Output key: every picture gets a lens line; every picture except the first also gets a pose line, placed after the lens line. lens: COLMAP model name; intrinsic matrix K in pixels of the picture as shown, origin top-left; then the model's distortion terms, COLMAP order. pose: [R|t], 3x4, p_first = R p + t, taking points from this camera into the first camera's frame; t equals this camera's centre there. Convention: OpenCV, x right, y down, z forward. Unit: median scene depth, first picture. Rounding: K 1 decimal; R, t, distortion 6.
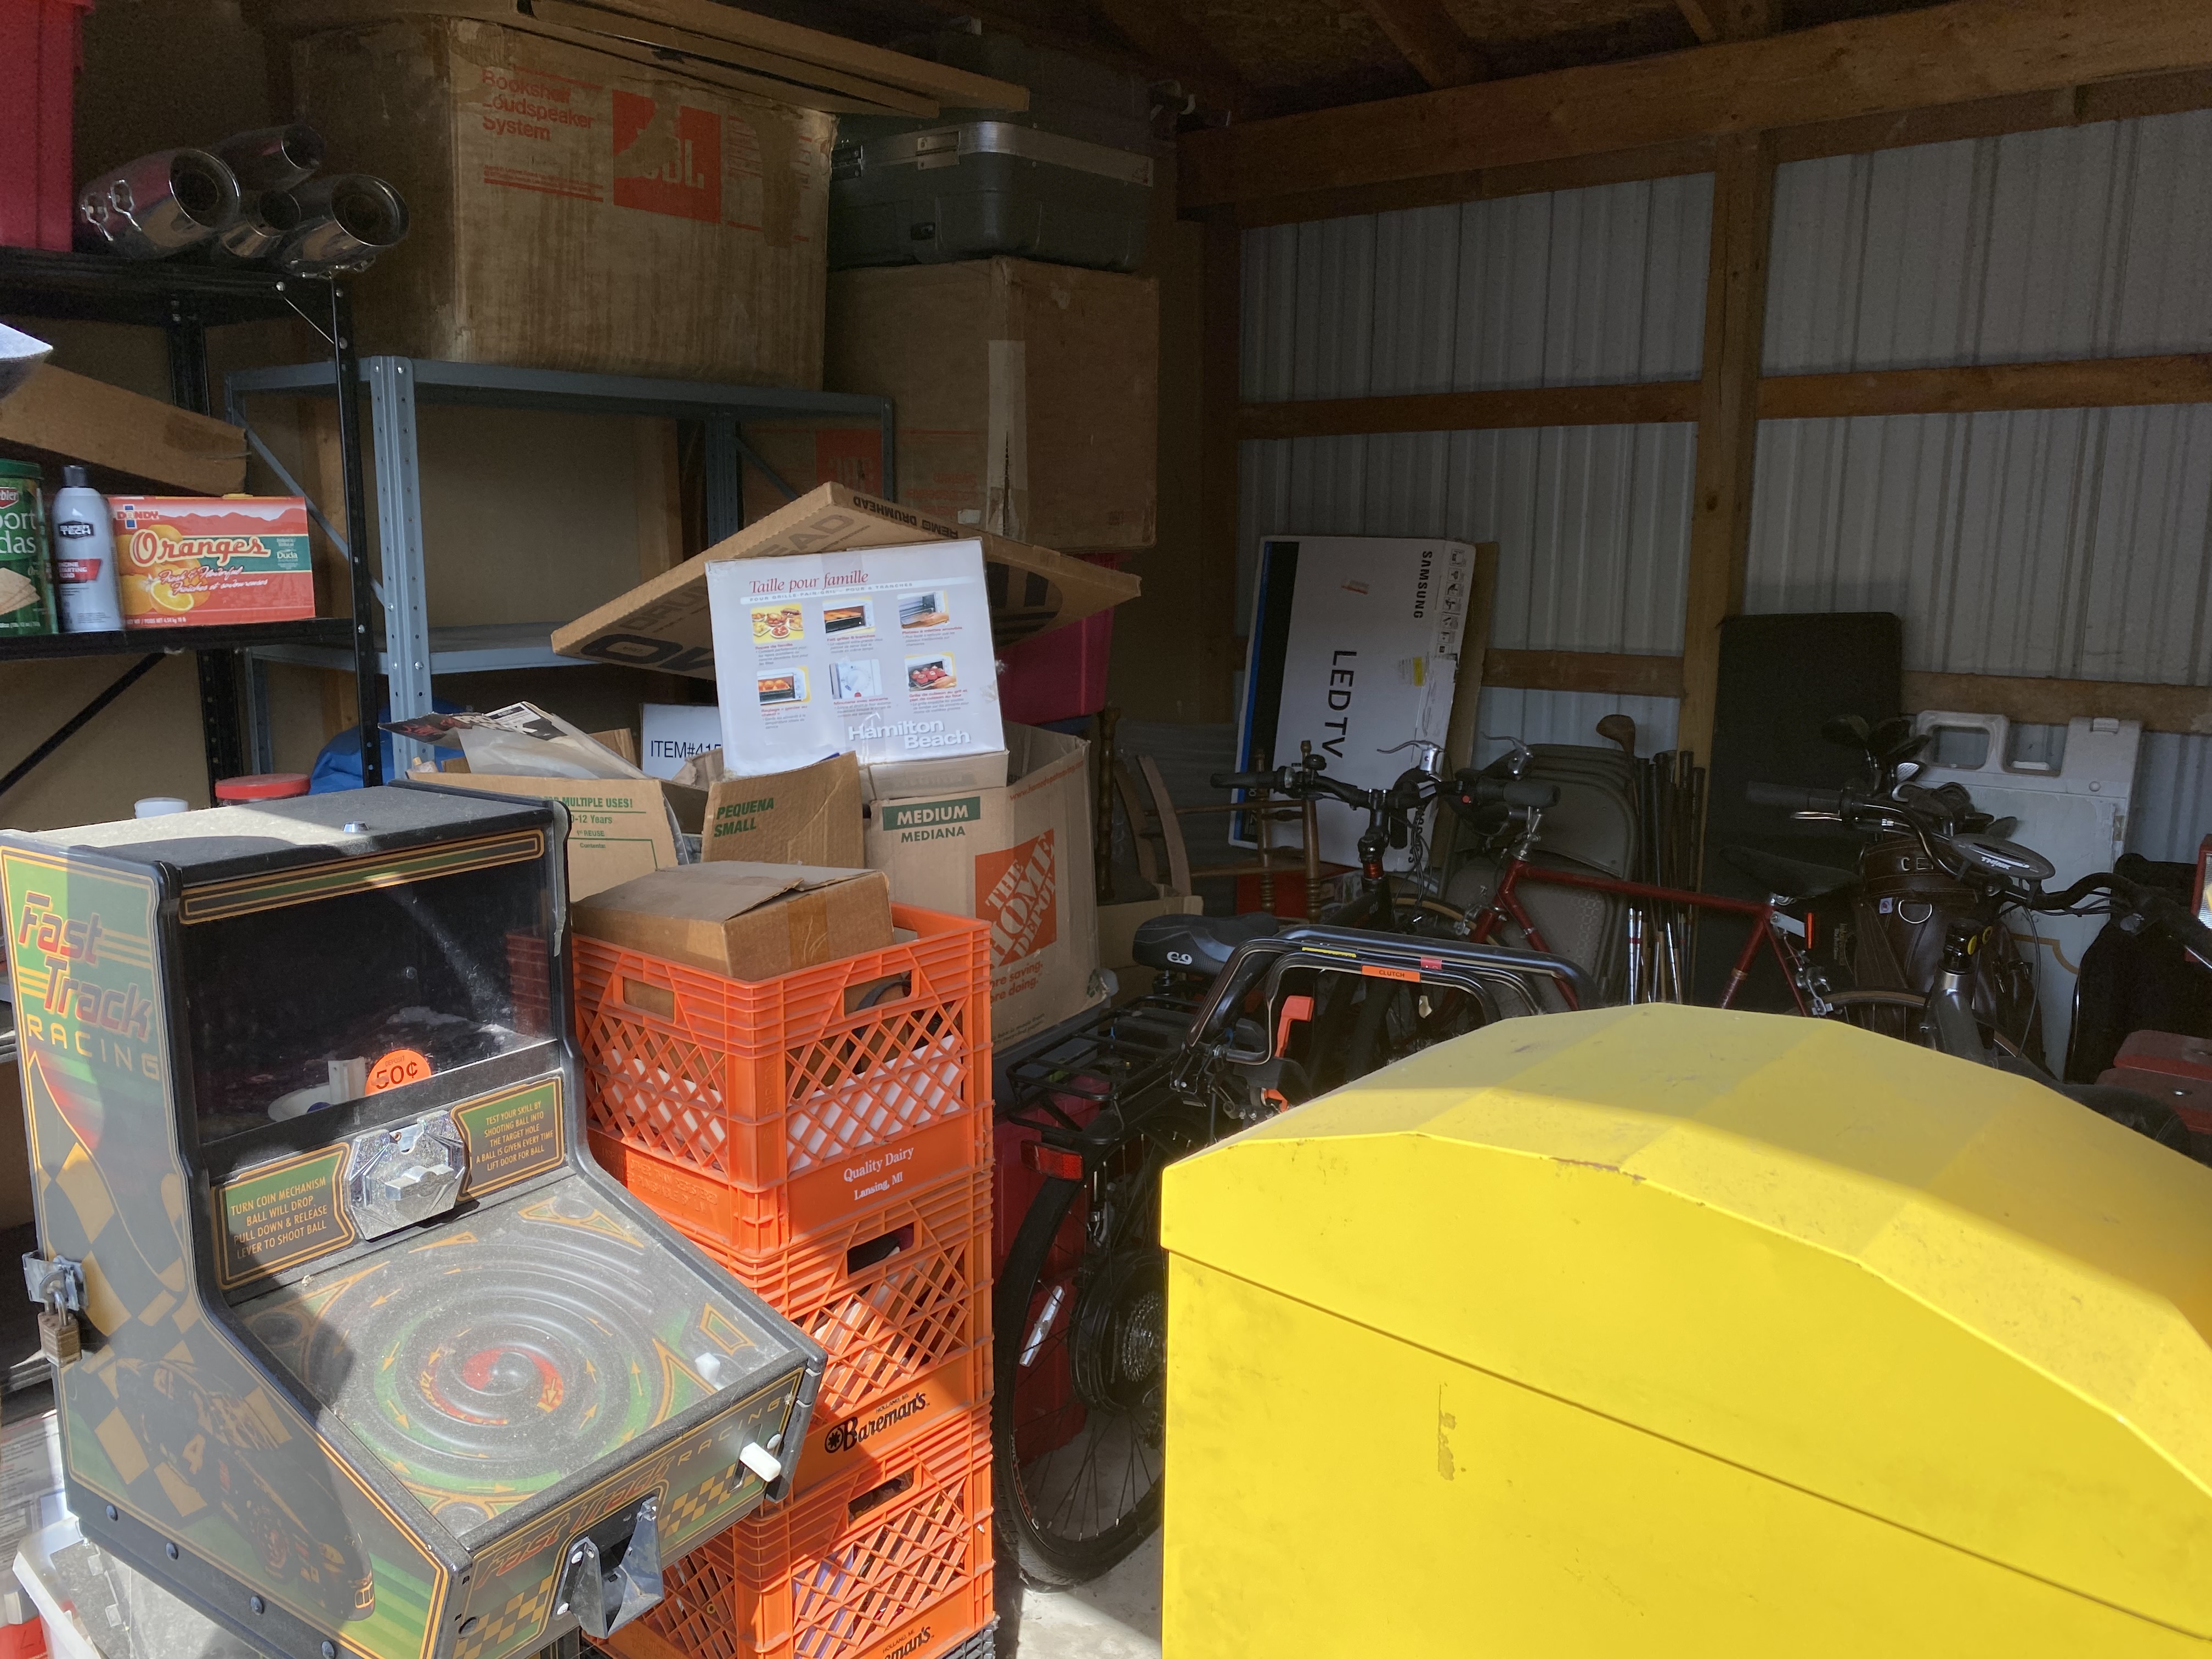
lens RADIAL K [[1694.5, 0, 1110.2], [0, 1694.5, 806.2], [0, 0, 1]] dist [0.024010, -0.023675]
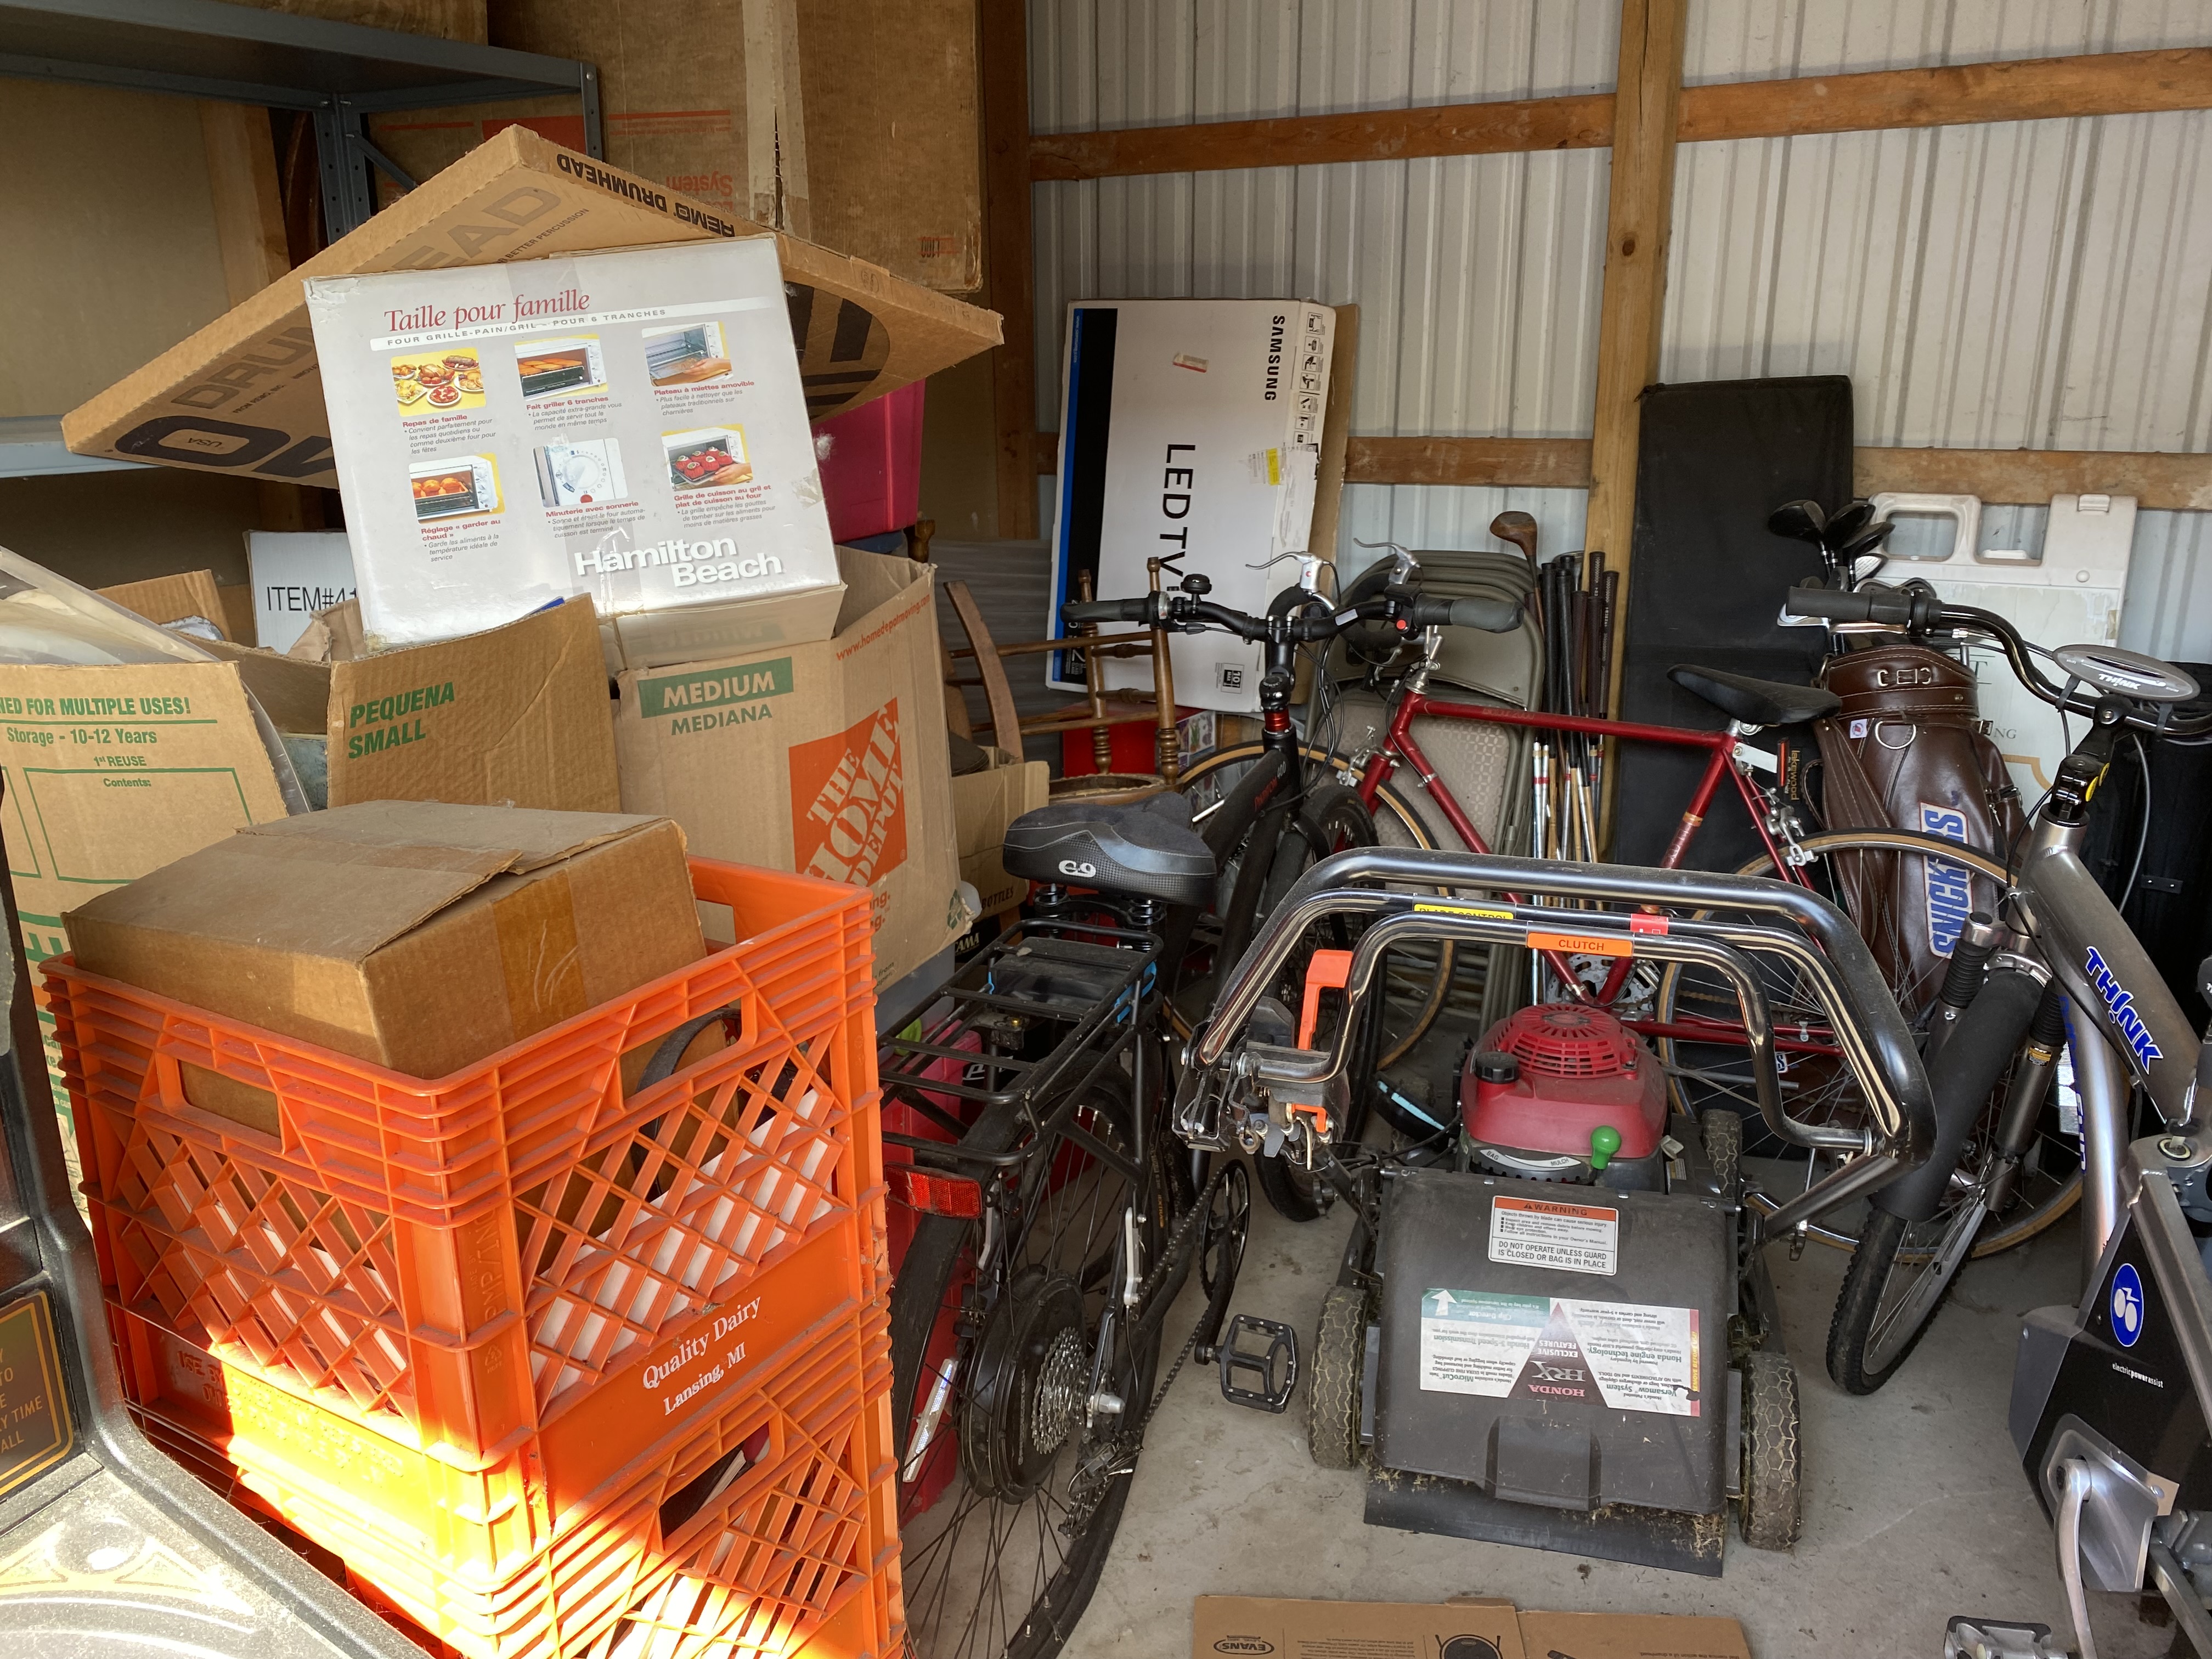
lens RADIAL K [[1693.2, 0, 1096.6], [0, 1693.2, 821.3], [0, 0, 1]] dist [0.008119, -0.029036]
pose [[0.987251, -0.059570, 0.147607, -0.051240], [0.042719, 0.992468, 0.114814, -0.010522], [-0.153335, -0.107045, 0.982359, 0.286415]]
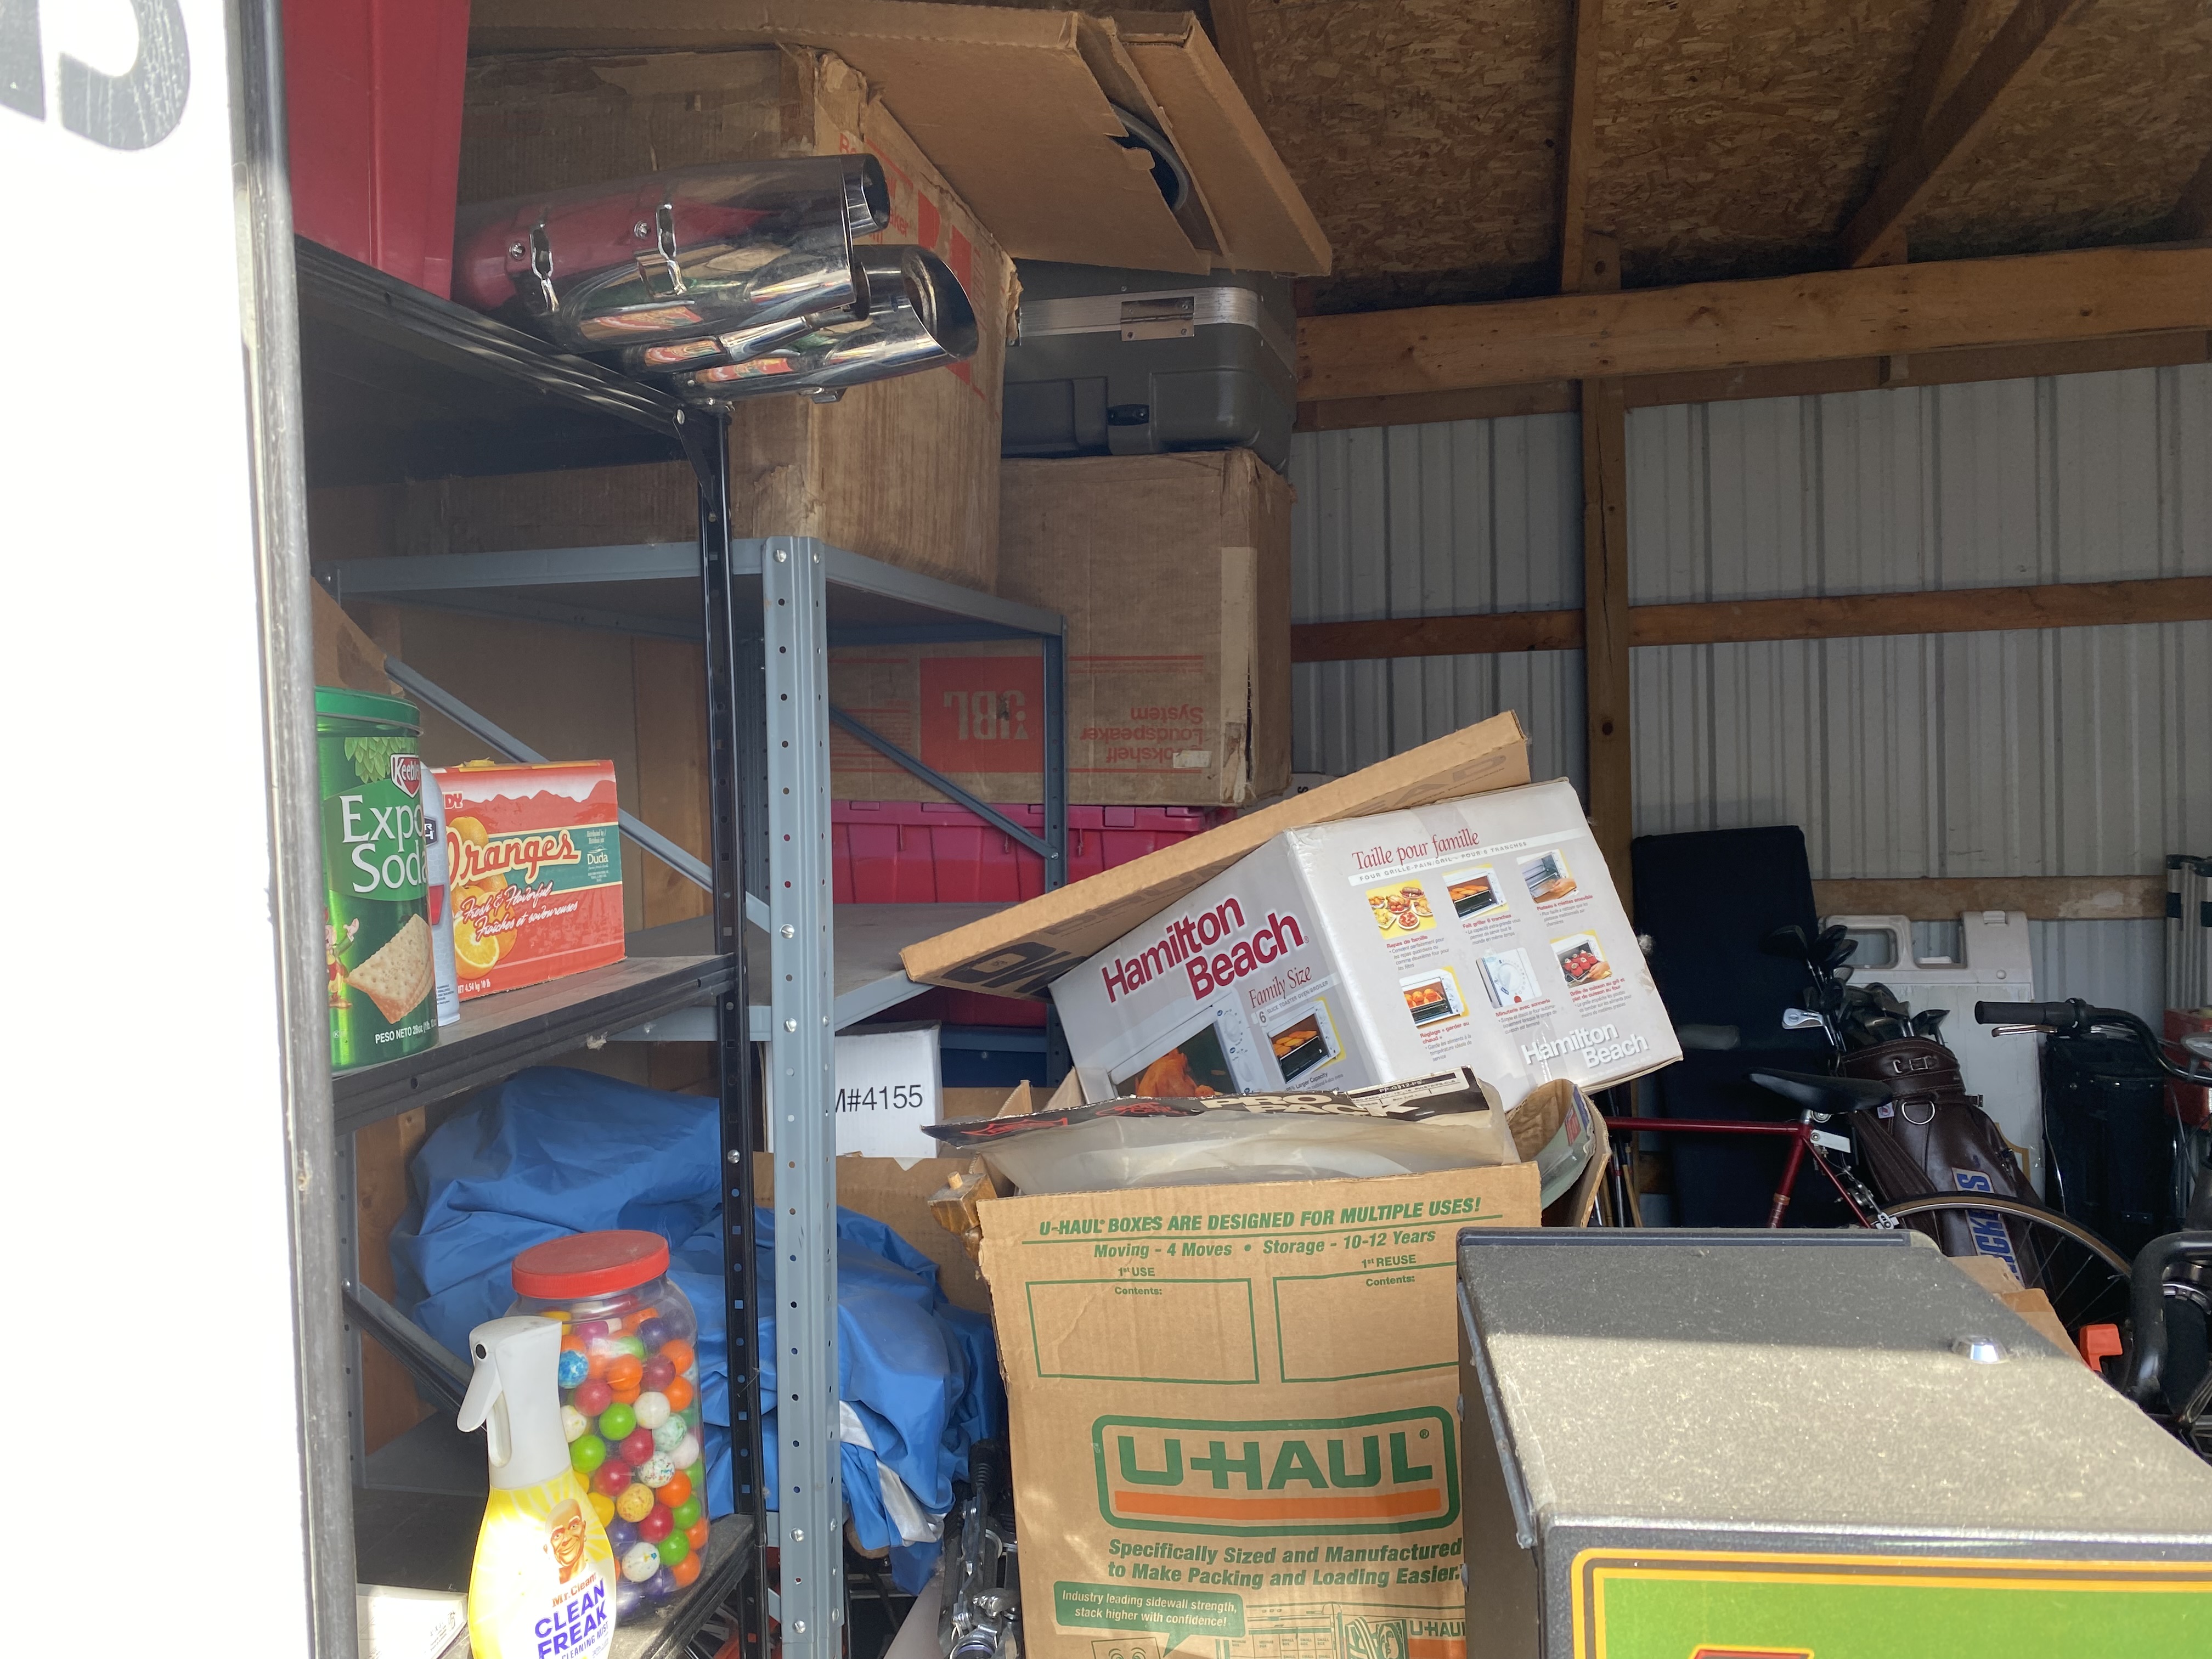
lens RADIAL K [[1663.3, 0, 1103.7], [0, 1663.3, 808.1], [0, 0, 1]] dist [0.032520, -0.043070]
pose [[0.905164, -0.048500, 0.422286, -0.468171], [0.109026, 0.986724, -0.120371, -0.062126], [-0.410841, 0.154996, 0.898435, 0.330534]]
